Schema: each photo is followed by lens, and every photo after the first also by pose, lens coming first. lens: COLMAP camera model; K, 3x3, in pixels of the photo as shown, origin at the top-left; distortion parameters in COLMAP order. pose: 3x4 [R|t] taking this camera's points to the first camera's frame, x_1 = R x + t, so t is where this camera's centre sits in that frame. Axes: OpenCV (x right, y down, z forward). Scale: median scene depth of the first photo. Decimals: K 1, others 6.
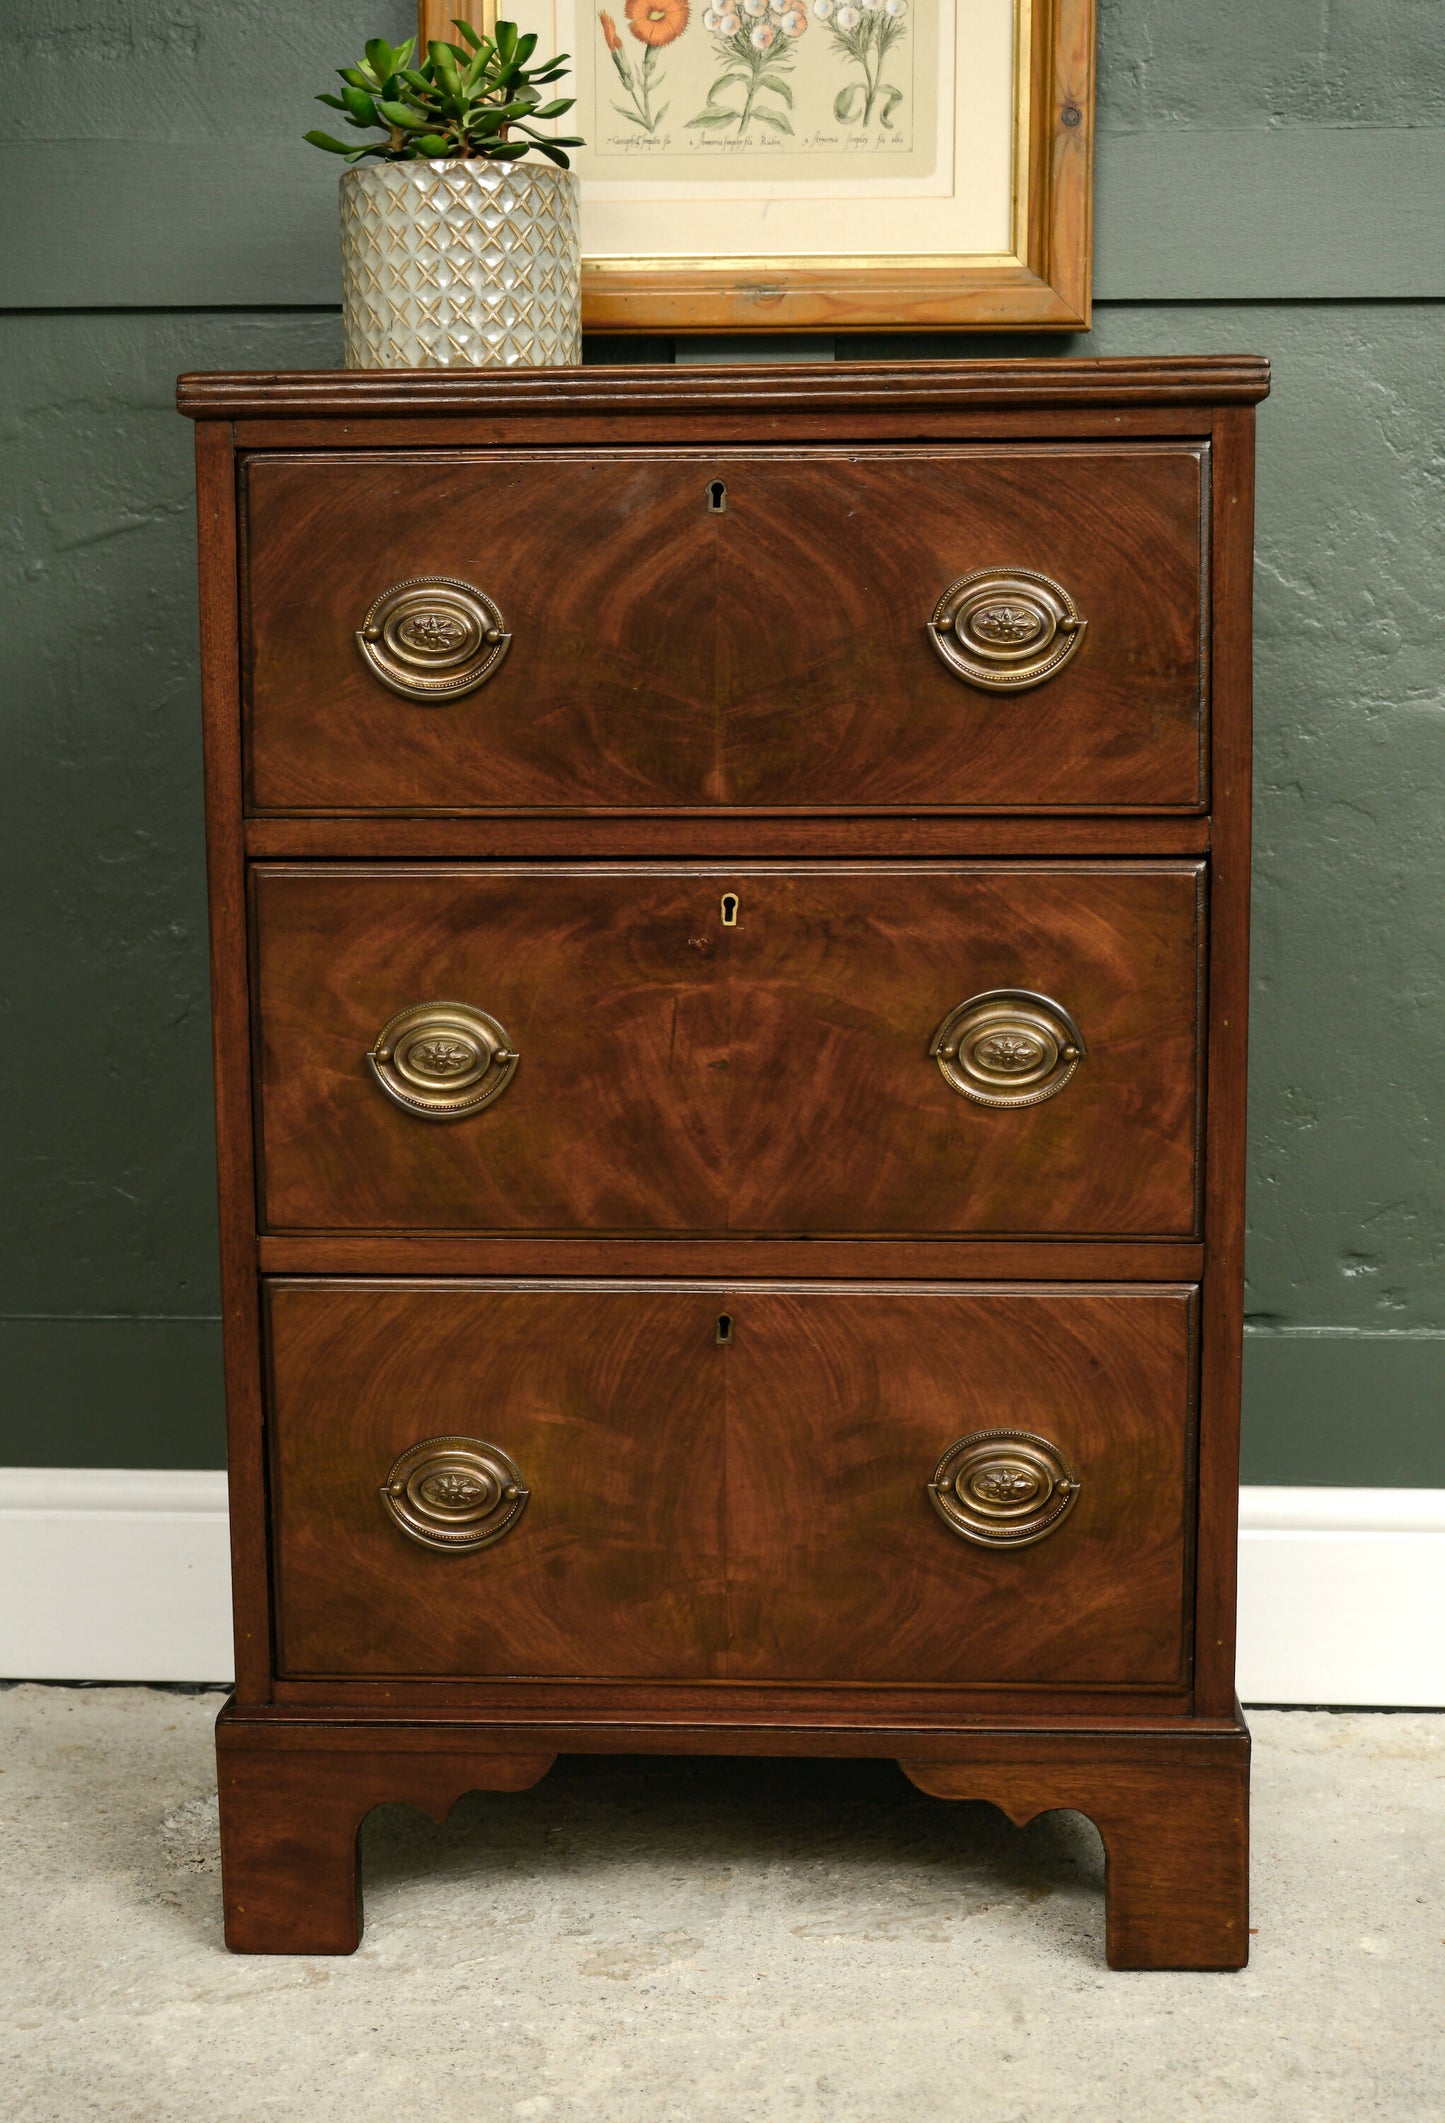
lens RADIAL K [[3045.8, 0, 701.0], [0, 3045.8, 1113.7], [0, 0, 1]] dist [-0.012560, 0.000000]
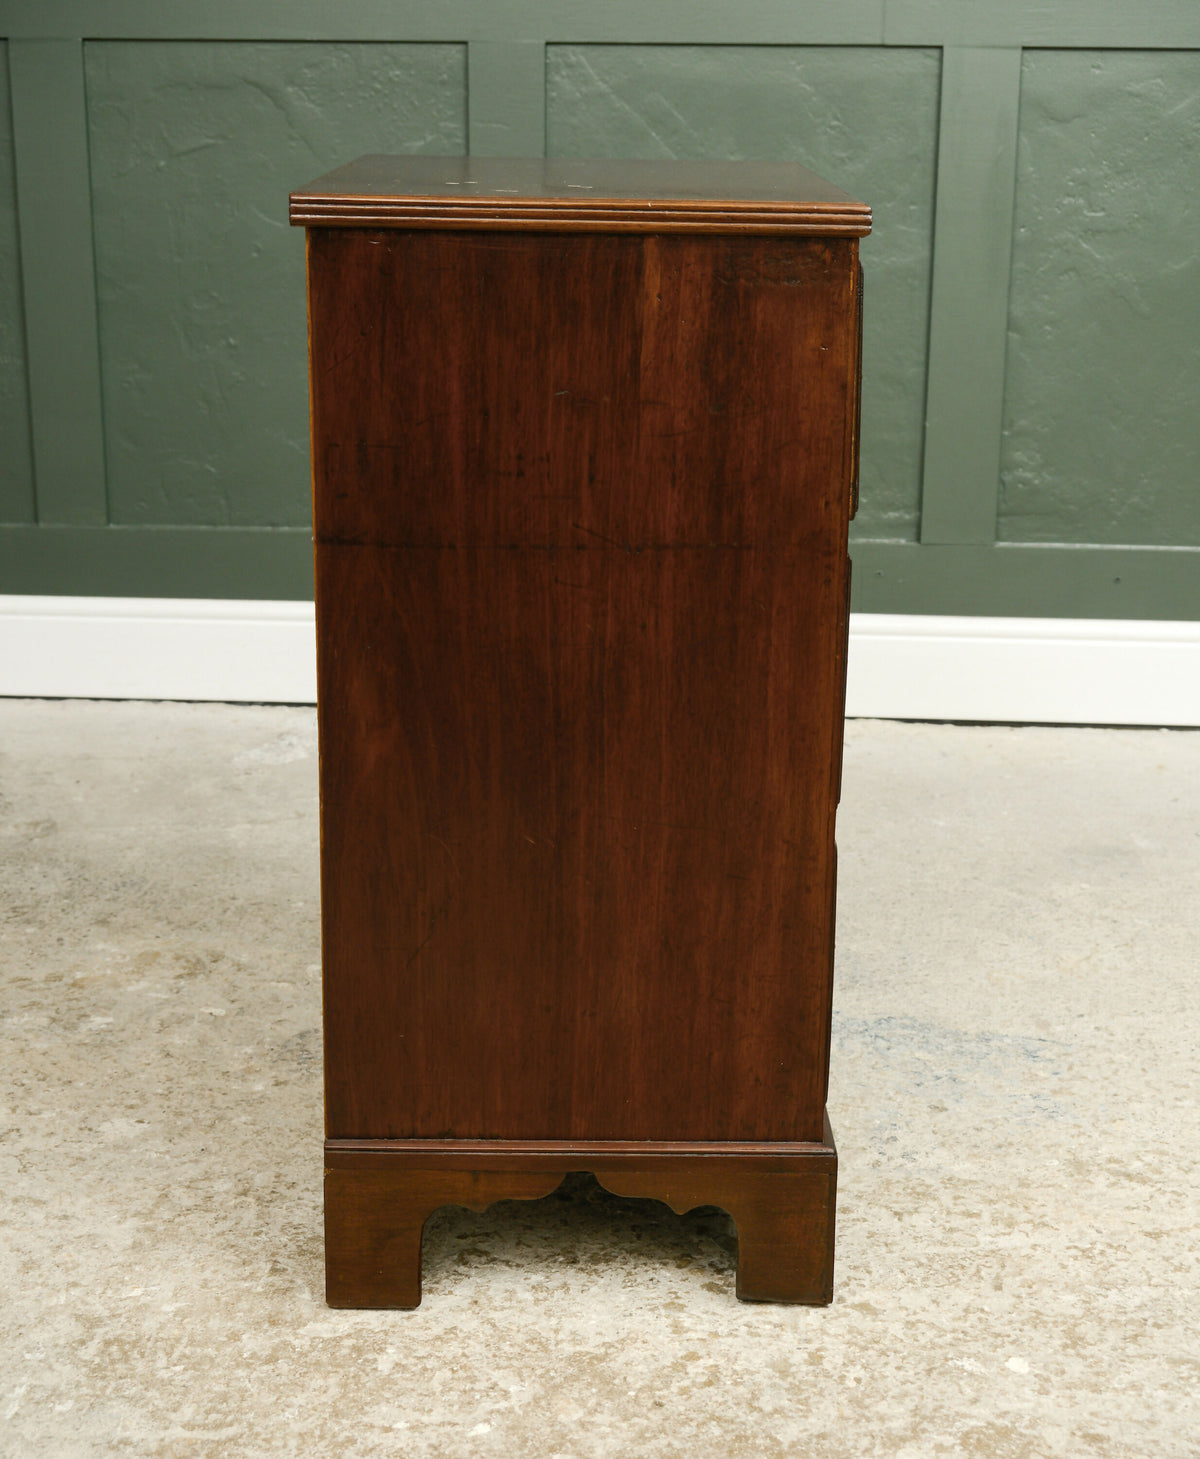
lens RADIAL K [[2325.7, 0, 607.4], [0, 2325.7, 665.4], [0, 0, 1]] dist [-0.001235, 0.000000]
pose [[0.999931, 0.007781, -0.008766, 0.128872], [-0.006484, 0.990233, 0.139274, -0.083469], [0.009764, -0.139208, 0.990215, -0.778617]]
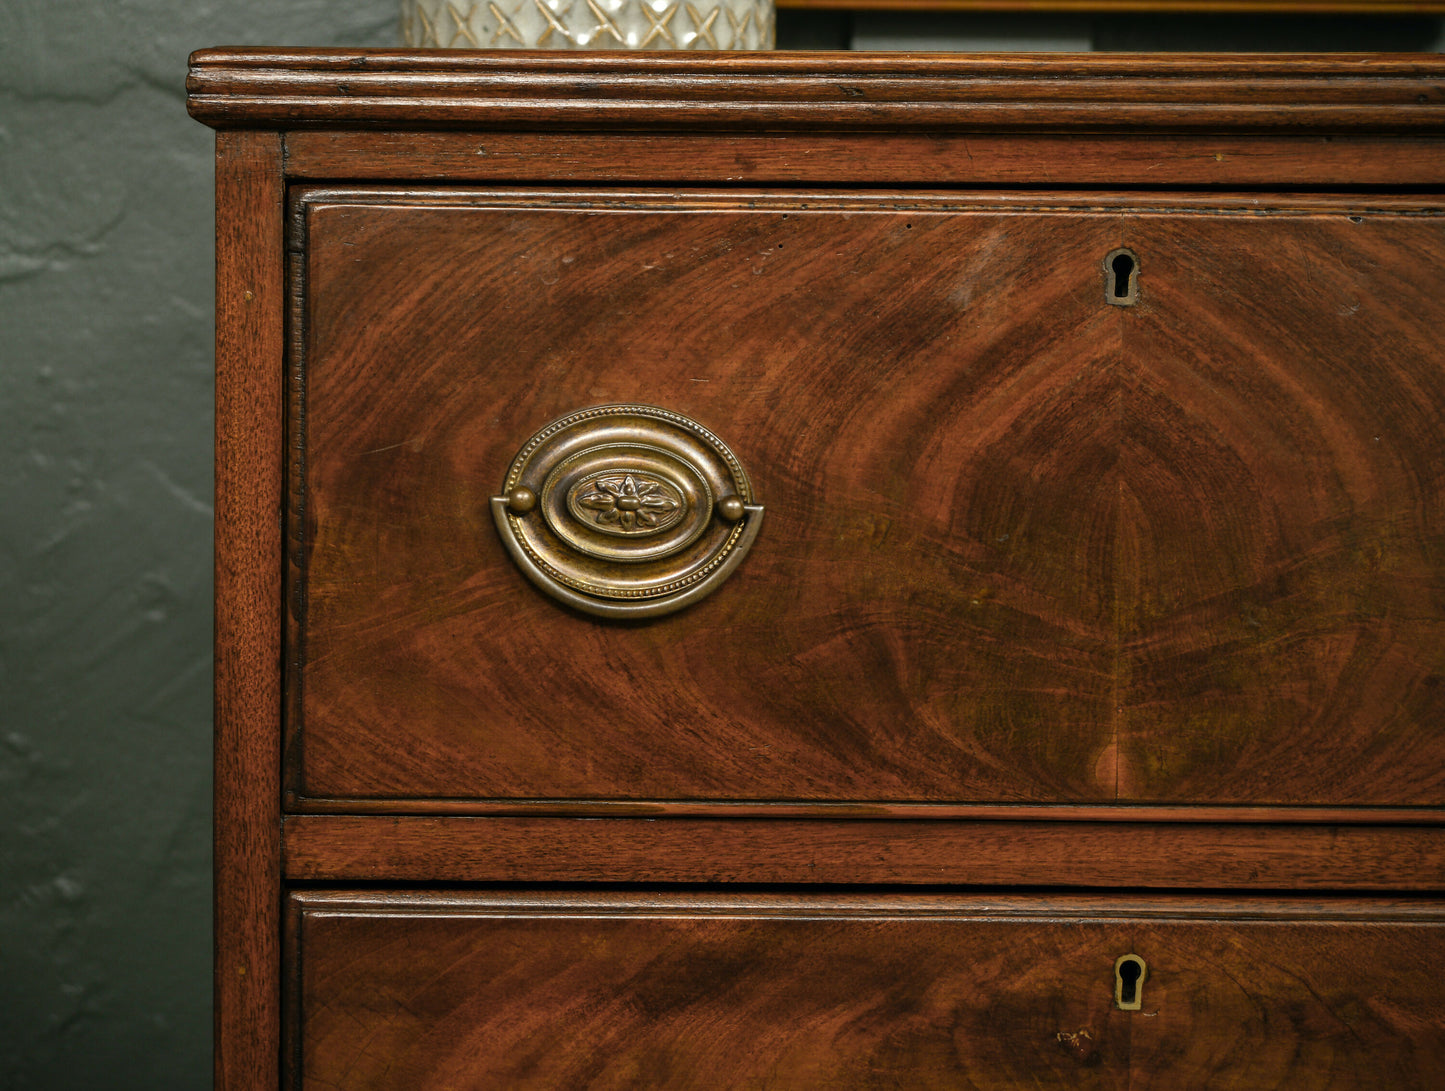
lens RADIAL K [[3155.4, 0, 713.6], [0, 3155.4, 540.8], [0, 0, 1]] dist [0.059108, 0.000000]
pose [[0.997545, 0.011897, 0.069011, -0.111368], [-0.005393, 0.995588, -0.093680, -0.093332], [-0.069821, 0.093078, 0.993208, 0.399976]]
